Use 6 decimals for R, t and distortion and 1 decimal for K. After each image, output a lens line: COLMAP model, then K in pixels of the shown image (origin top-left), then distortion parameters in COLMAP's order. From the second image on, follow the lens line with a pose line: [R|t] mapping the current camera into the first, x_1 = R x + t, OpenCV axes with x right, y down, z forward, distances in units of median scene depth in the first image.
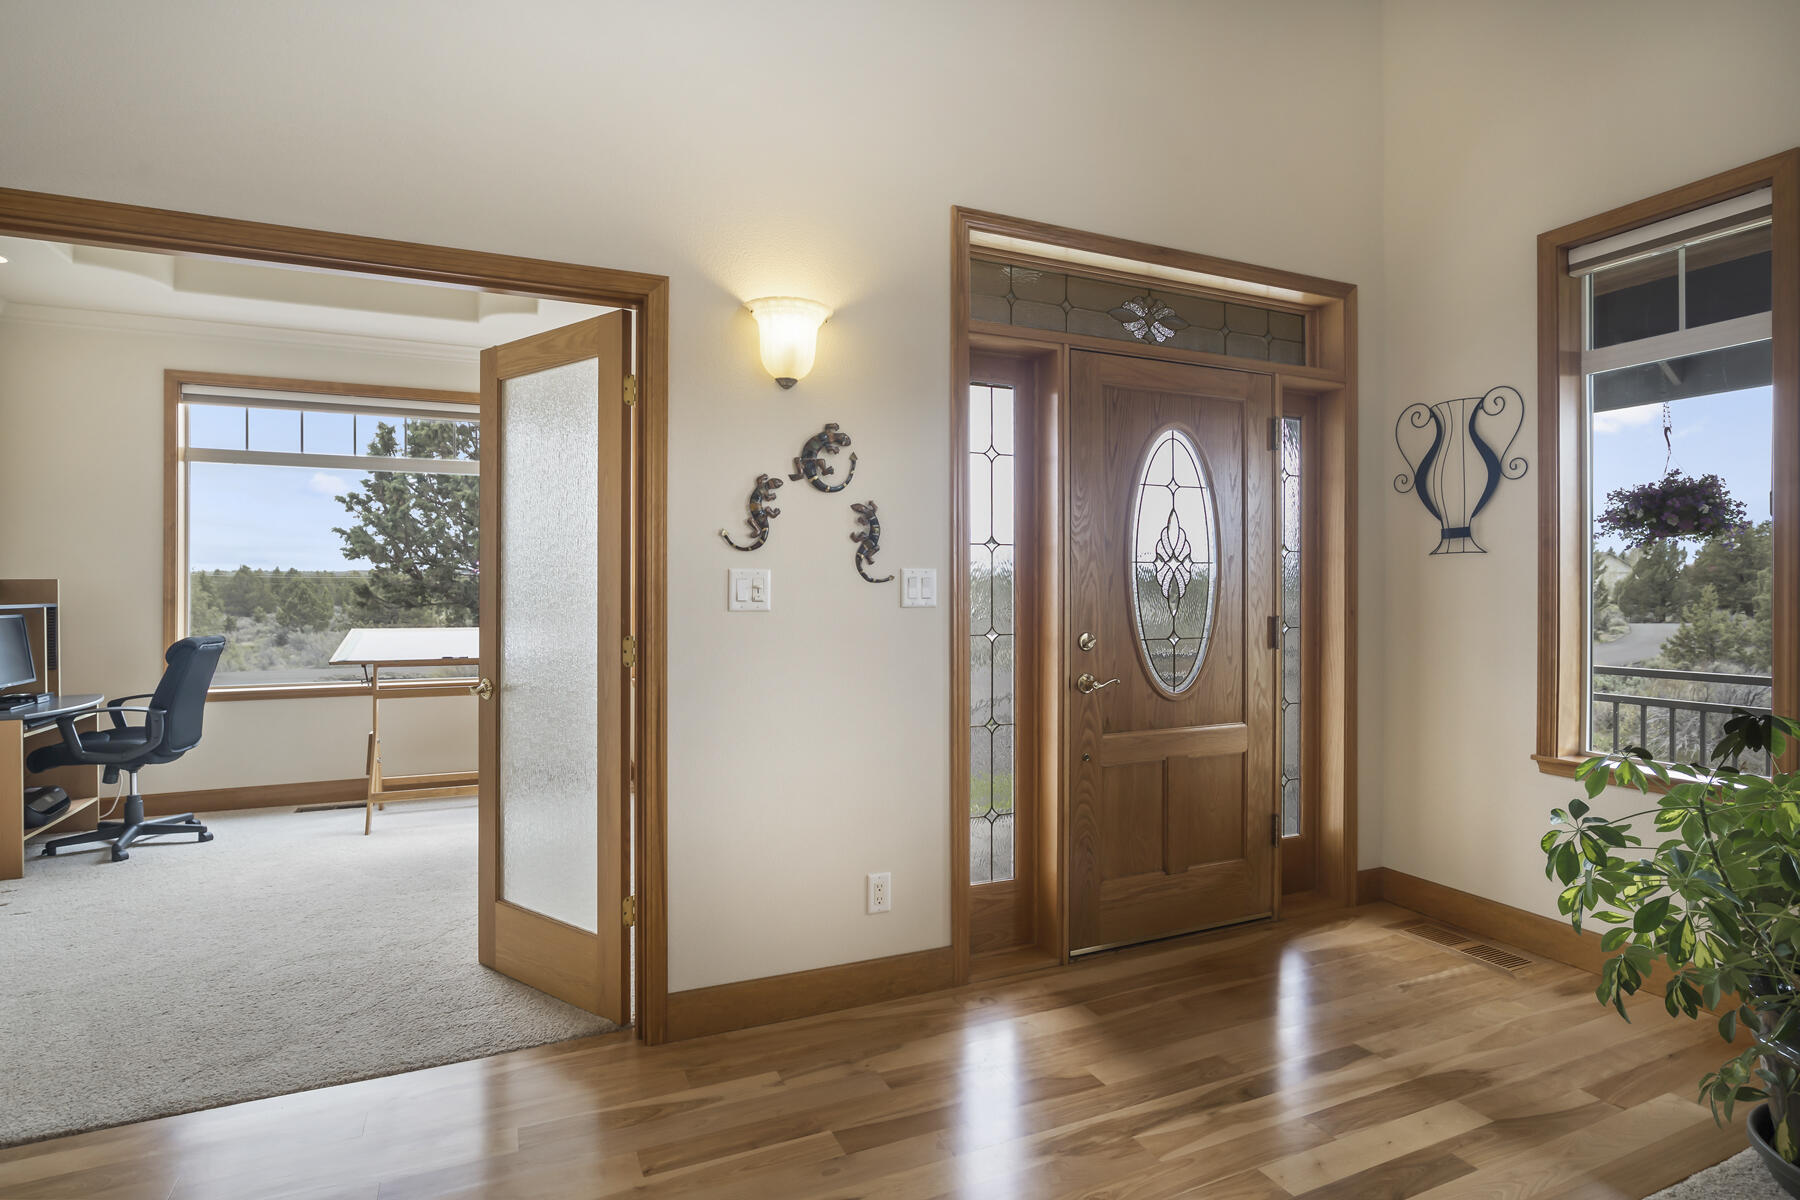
lens RADIAL K [[915.9, 0, 896.8], [0, 915.9, 599.6], [0, 0, 1]] dist [0.001570, 0.000069]
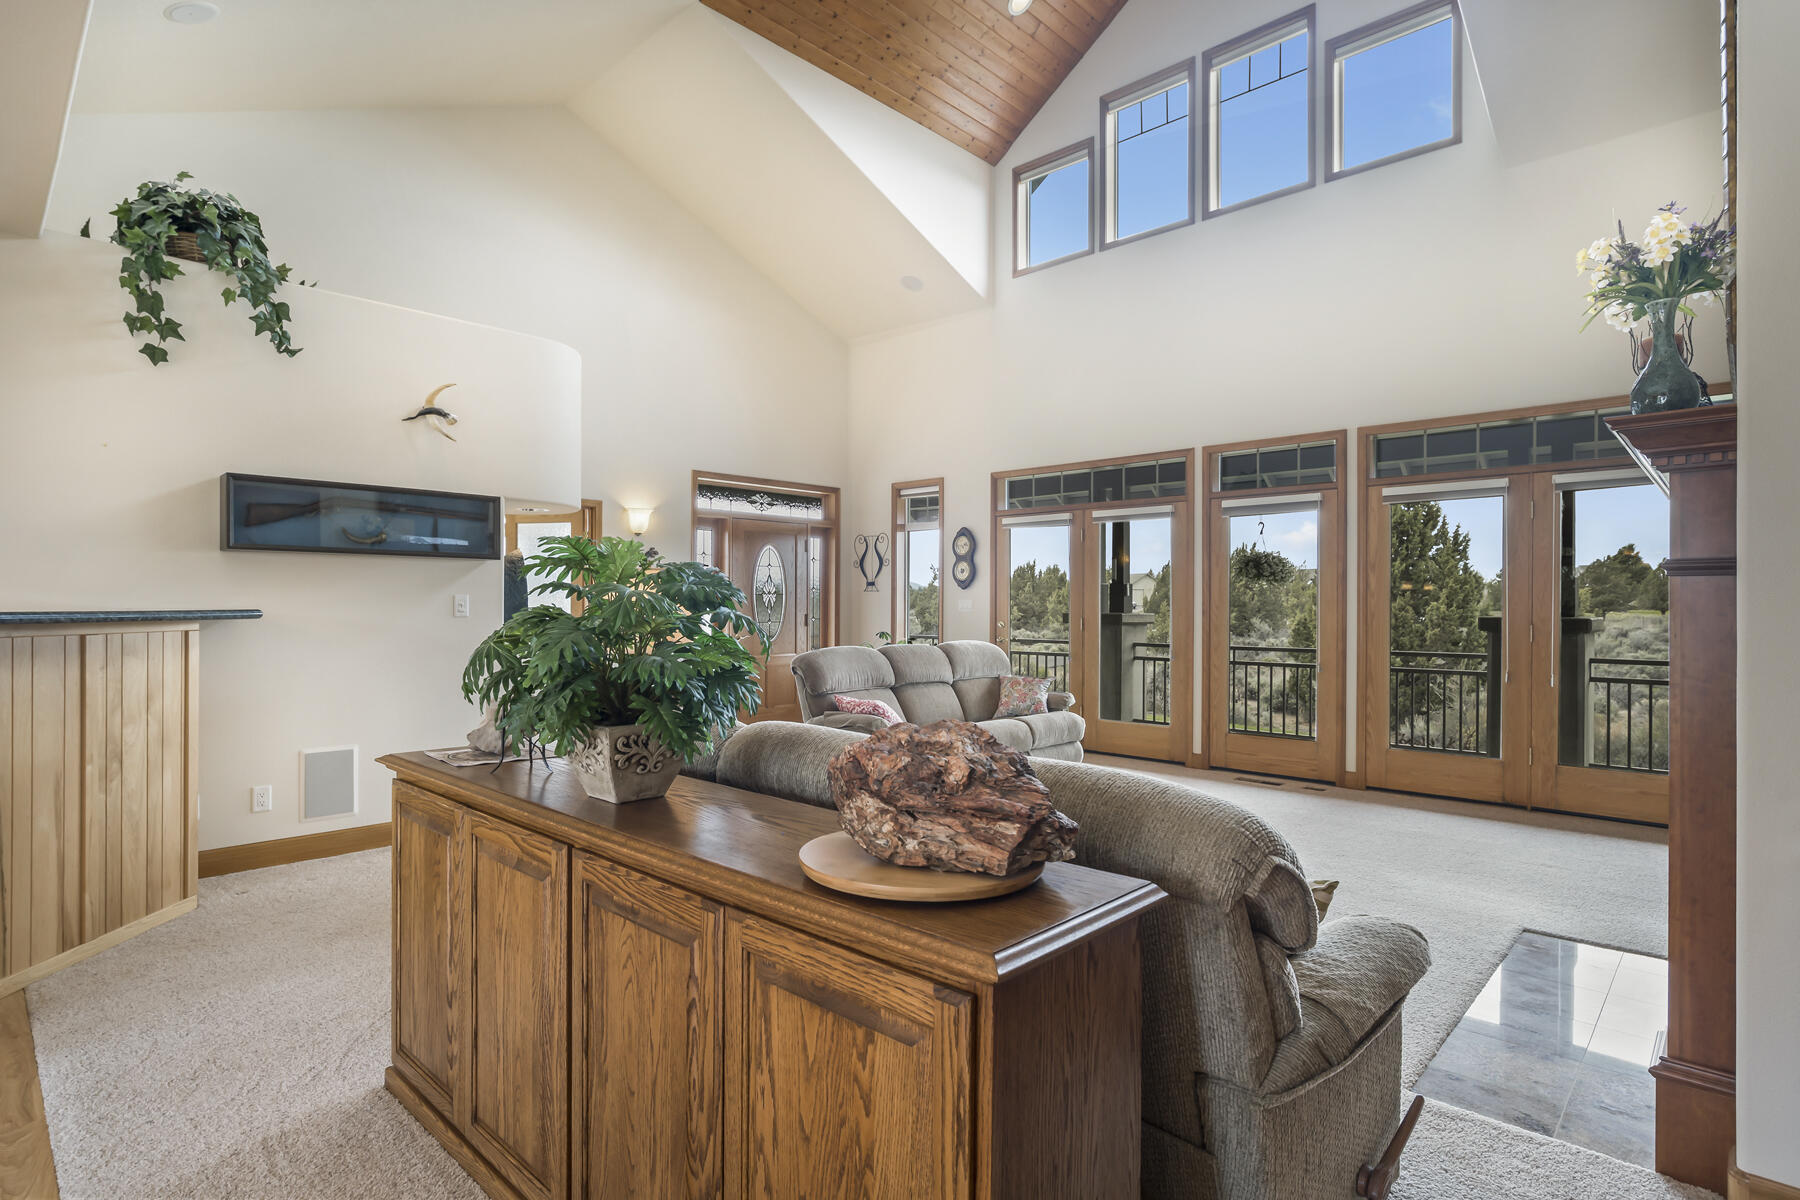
lens RADIAL K [[915.9, 0, 894.4], [0, 915.9, 602.4], [0, 0, 1]] dist [0.001570, 0.000069]
pose [[0.925520, 0.001156, 0.378696, -0.386712], [-0.000373, 0.999998, -0.002141, -0.011186], [-0.378697, 0.001840, 0.925519, -1.654715]]
